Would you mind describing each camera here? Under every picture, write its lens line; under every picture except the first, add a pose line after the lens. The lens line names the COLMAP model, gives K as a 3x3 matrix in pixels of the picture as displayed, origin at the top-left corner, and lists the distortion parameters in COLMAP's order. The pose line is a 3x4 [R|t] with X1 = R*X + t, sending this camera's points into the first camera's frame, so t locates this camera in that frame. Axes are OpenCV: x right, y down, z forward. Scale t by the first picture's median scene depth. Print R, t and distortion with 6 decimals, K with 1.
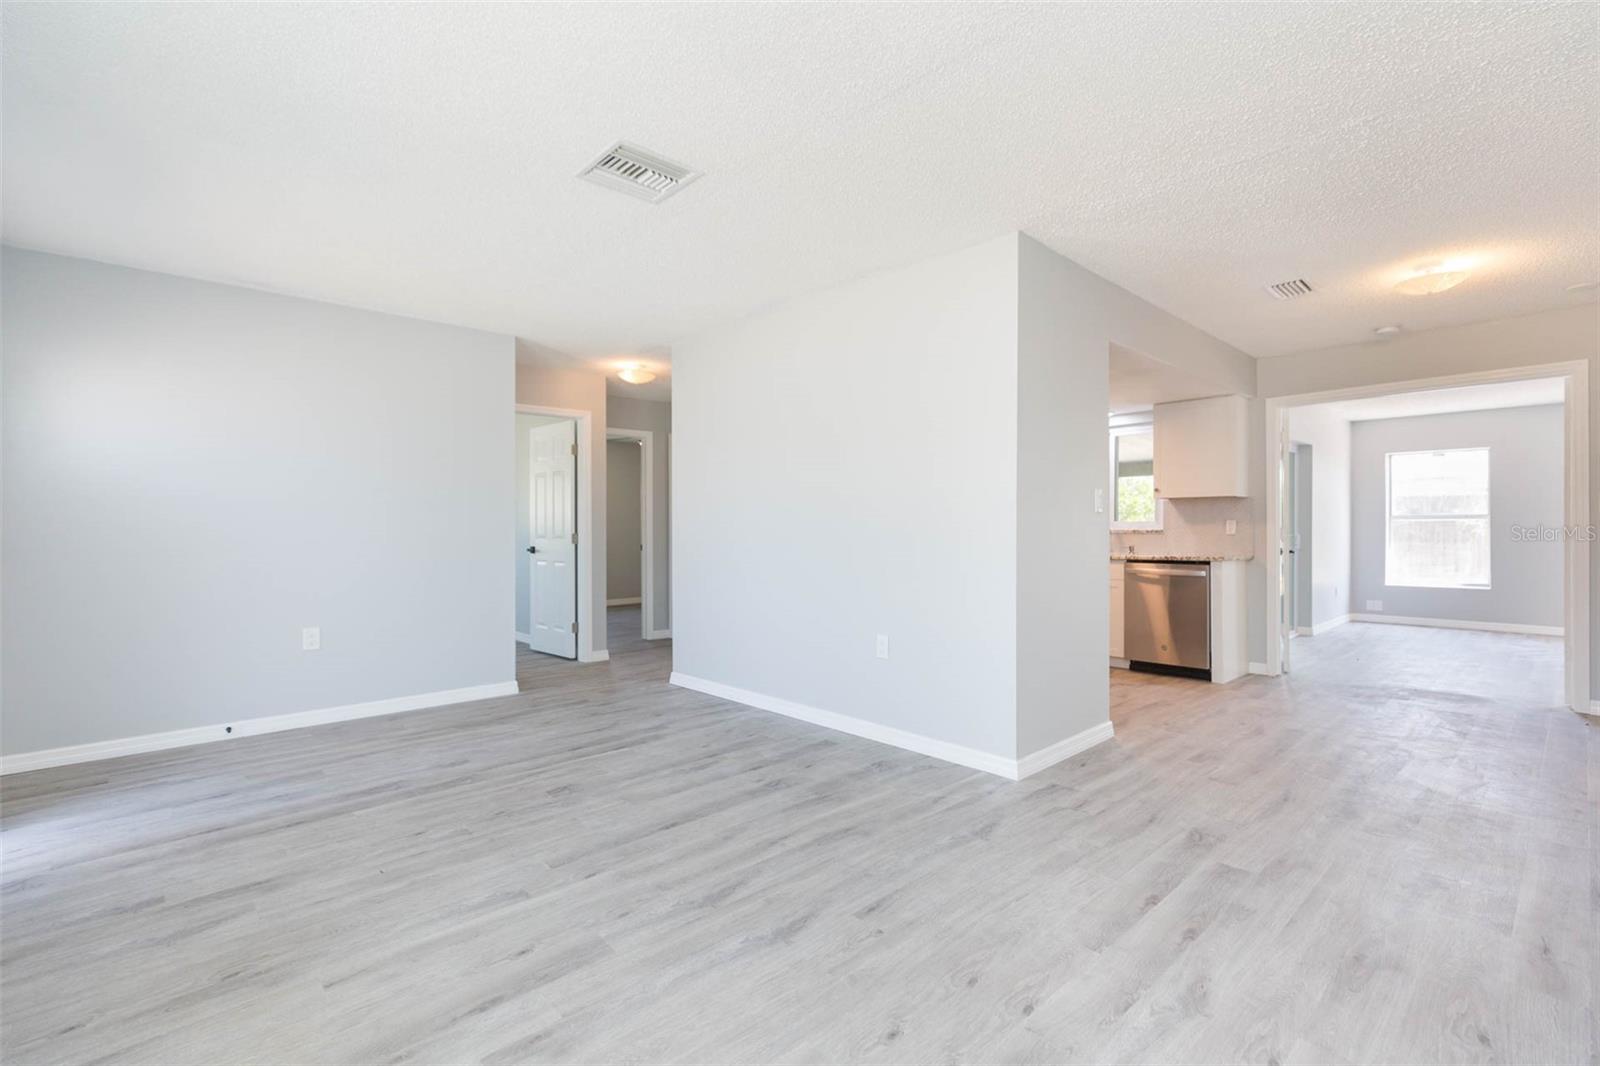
lens RADIAL K [[715.5, 0, 801.1], [0, 715.5, 531.3], [0, 0, 1]] dist [0.008008, -0.000738]
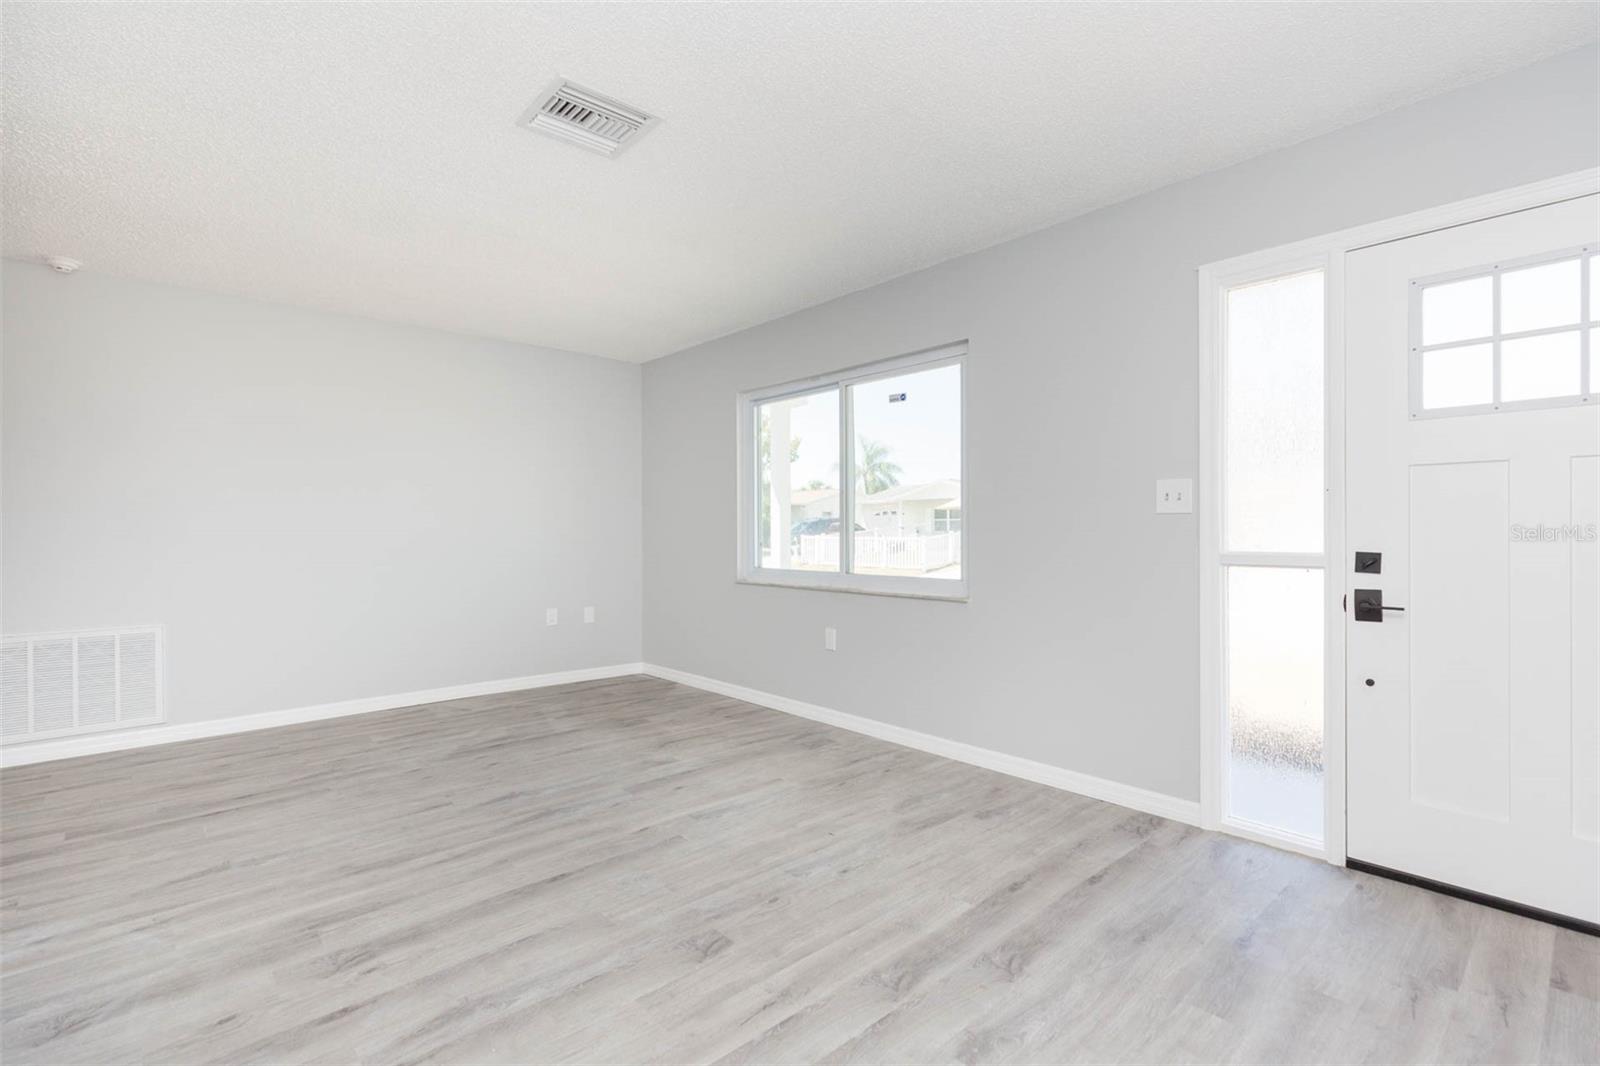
lens RADIAL K [[741.9, 0, 800.0], [0, 741.9, 533.0], [0, 0, 1]] dist [0.012497, -0.000668]
pose [[-0.999843, 0.007429, 0.016095, -0.444146], [0.007586, 0.999924, 0.009751, -0.003487], [-0.016022, 0.009871, -0.999823, 1.712124]]
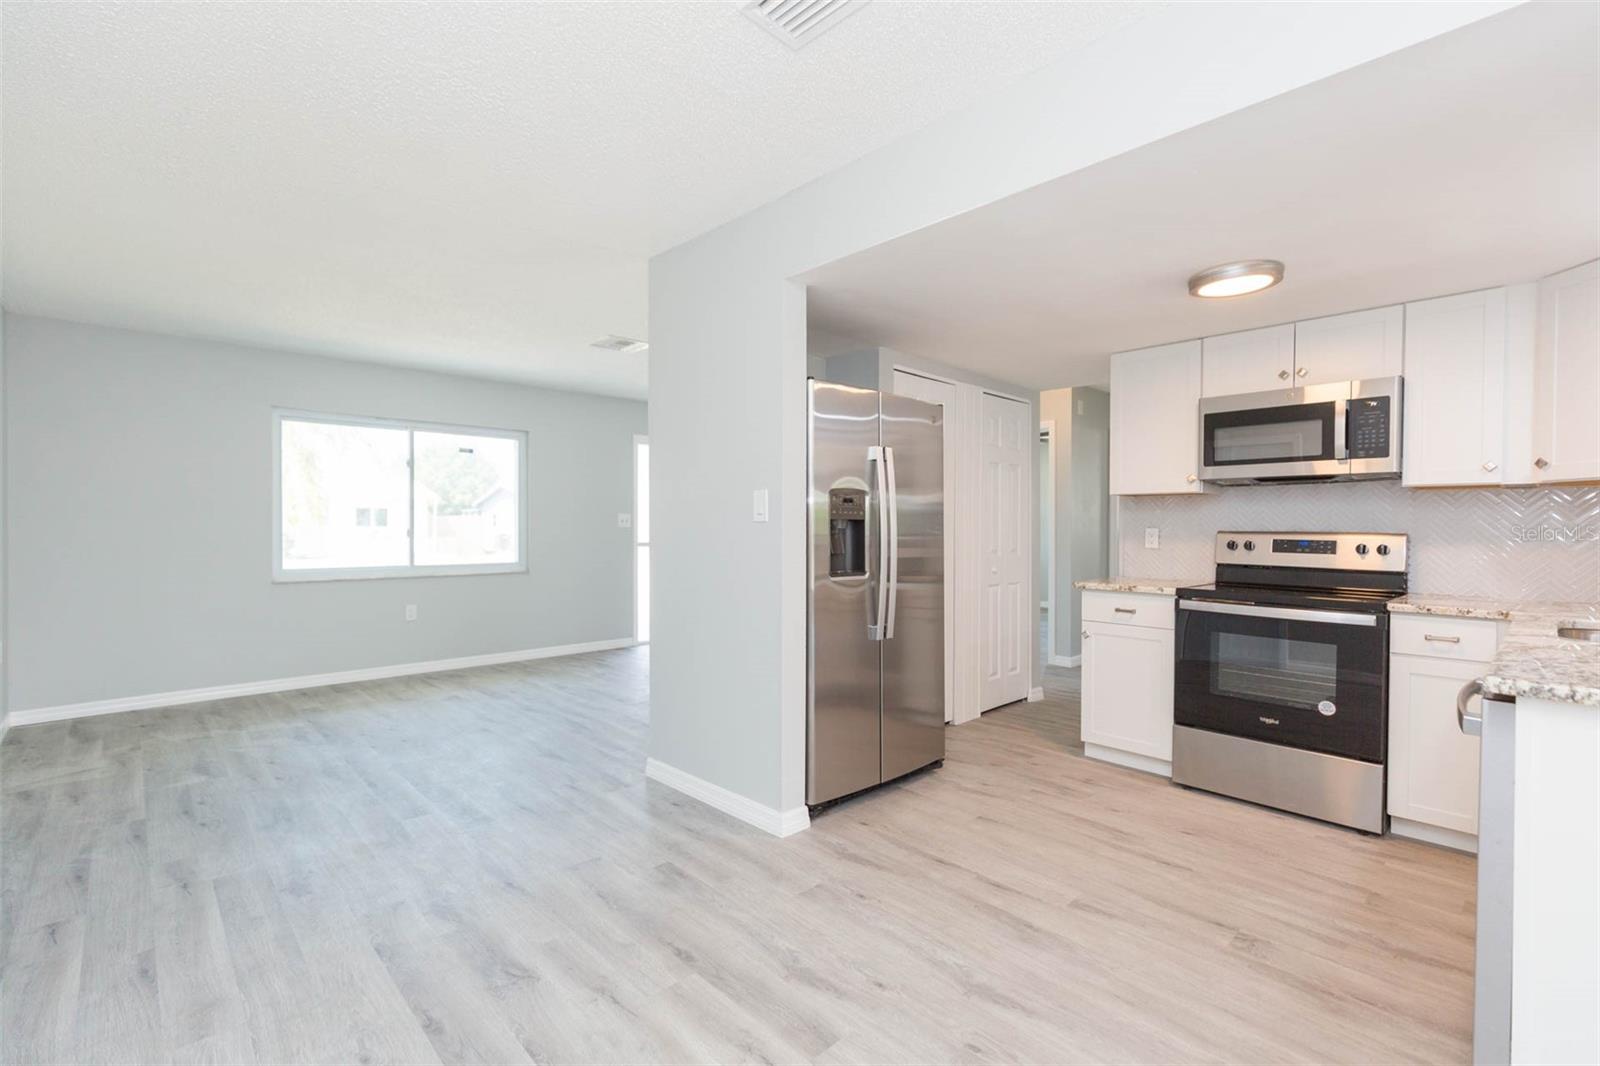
lens RADIAL K [[710.2, 0, 813.1], [0, 710.2, 531.7], [0, 0, 1]] dist [0.010461, 0.000142]
pose [[0.025304, 0.008758, -0.999641, 1.469176], [-0.009521, 0.999918, 0.008520, -0.027430], [0.999634, 0.009302, 0.025386, 1.312770]]
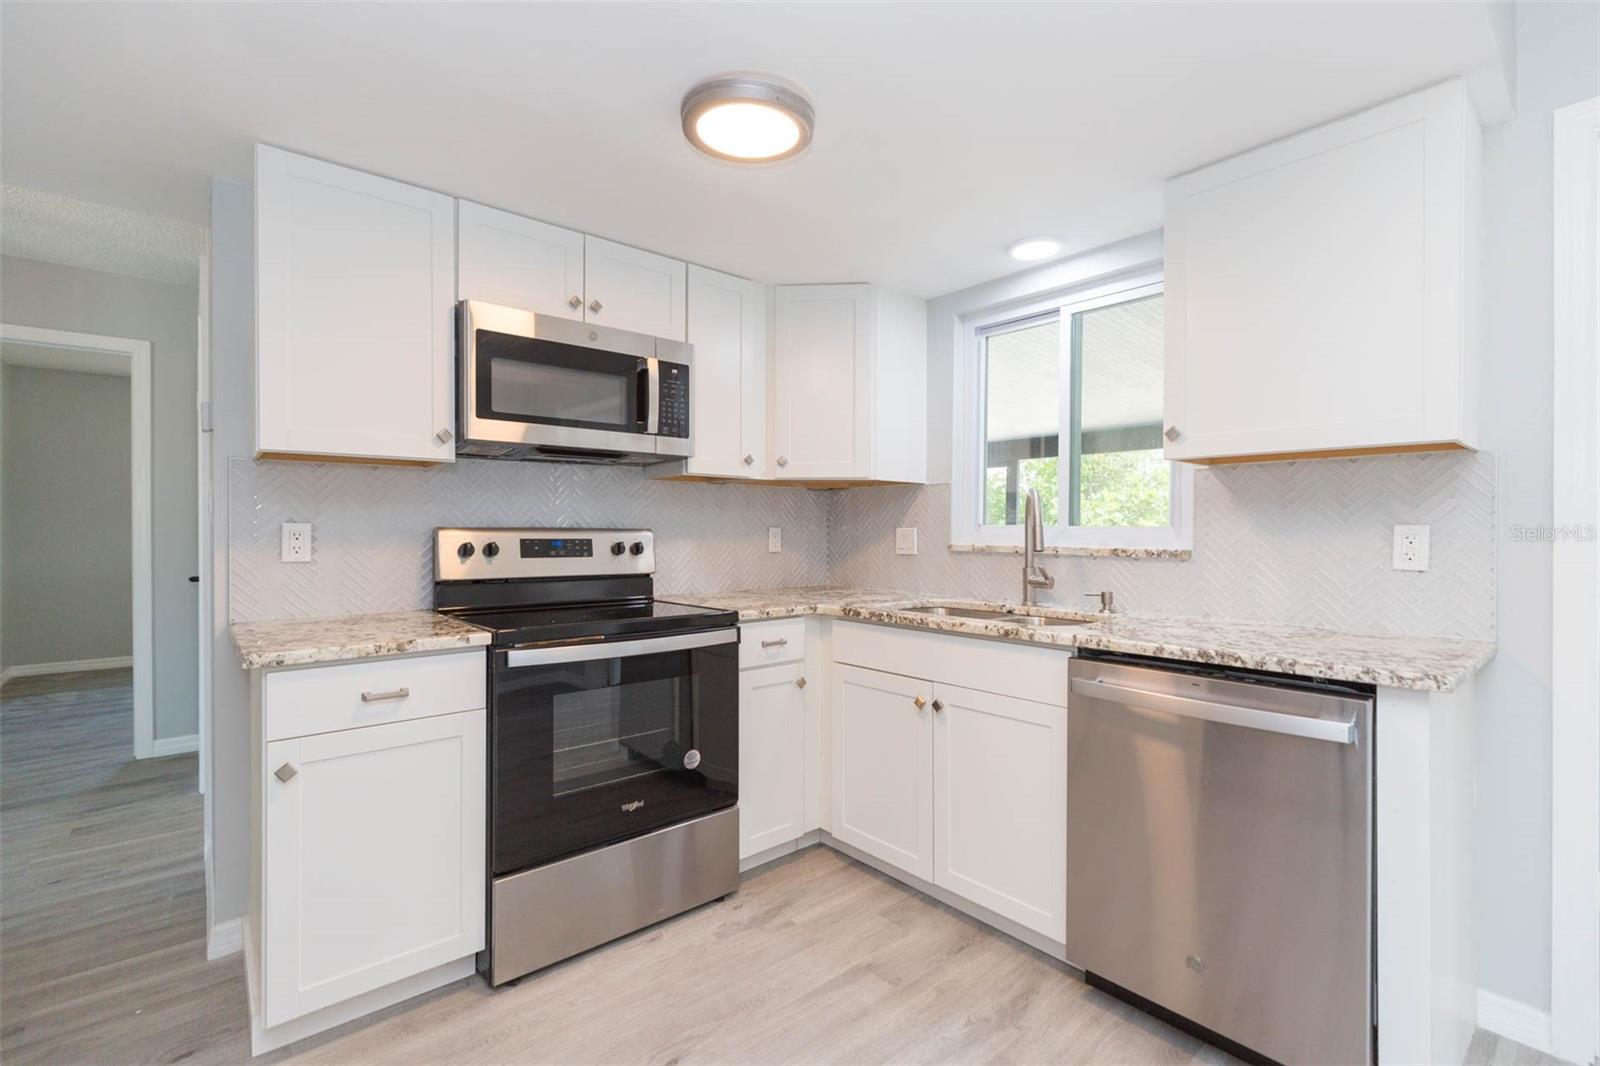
lens RADIAL K [[715.5, 0, 801.1], [0, 715.5, 531.3], [0, 0, 1]] dist [0.008008, -0.000738]
pose [[0.999296, 0.002790, -0.037402, 0.662522], [-0.002690, 0.999993, 0.002727, -0.024004], [0.037409, -0.002624, 0.999297, 1.304052]]
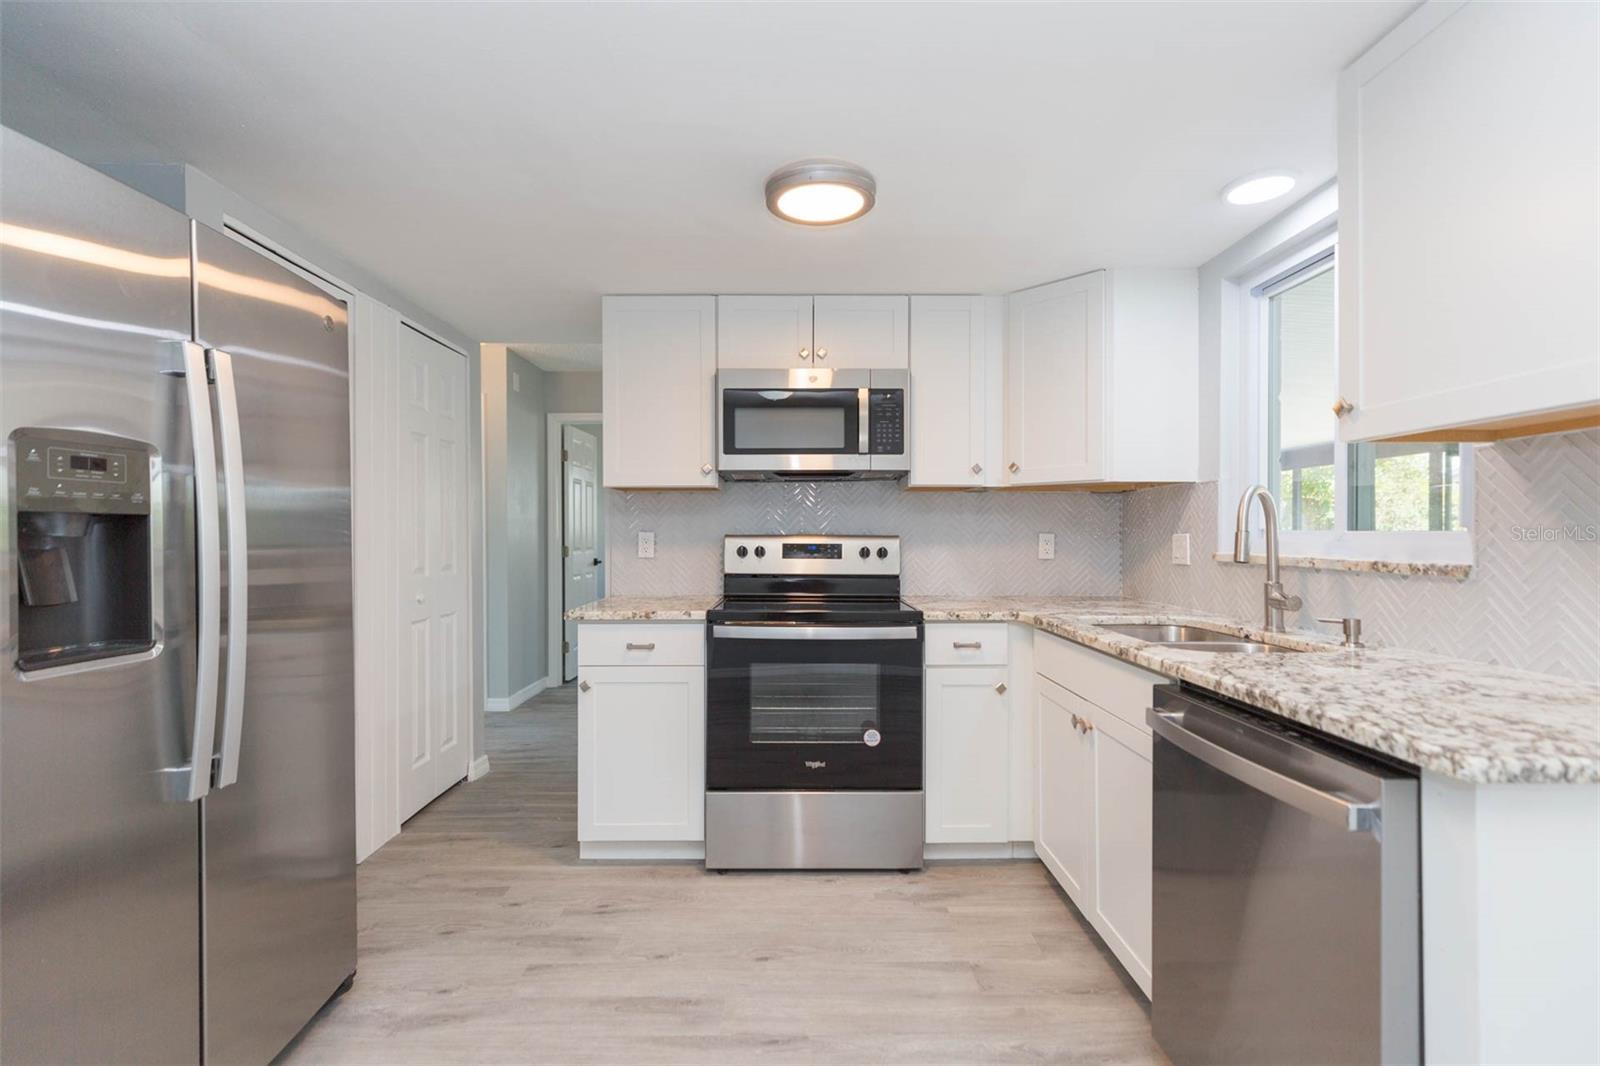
lens RADIAL K [[715.5, 0, 801.1], [0, 715.5, 531.3], [0, 0, 1]] dist [0.008008, -0.000738]
pose [[0.738455, -0.002831, -0.674297, 1.027640], [-0.000377, 0.999989, -0.004611, -0.025334], [0.674303, 0.003659, 0.738446, 1.358029]]
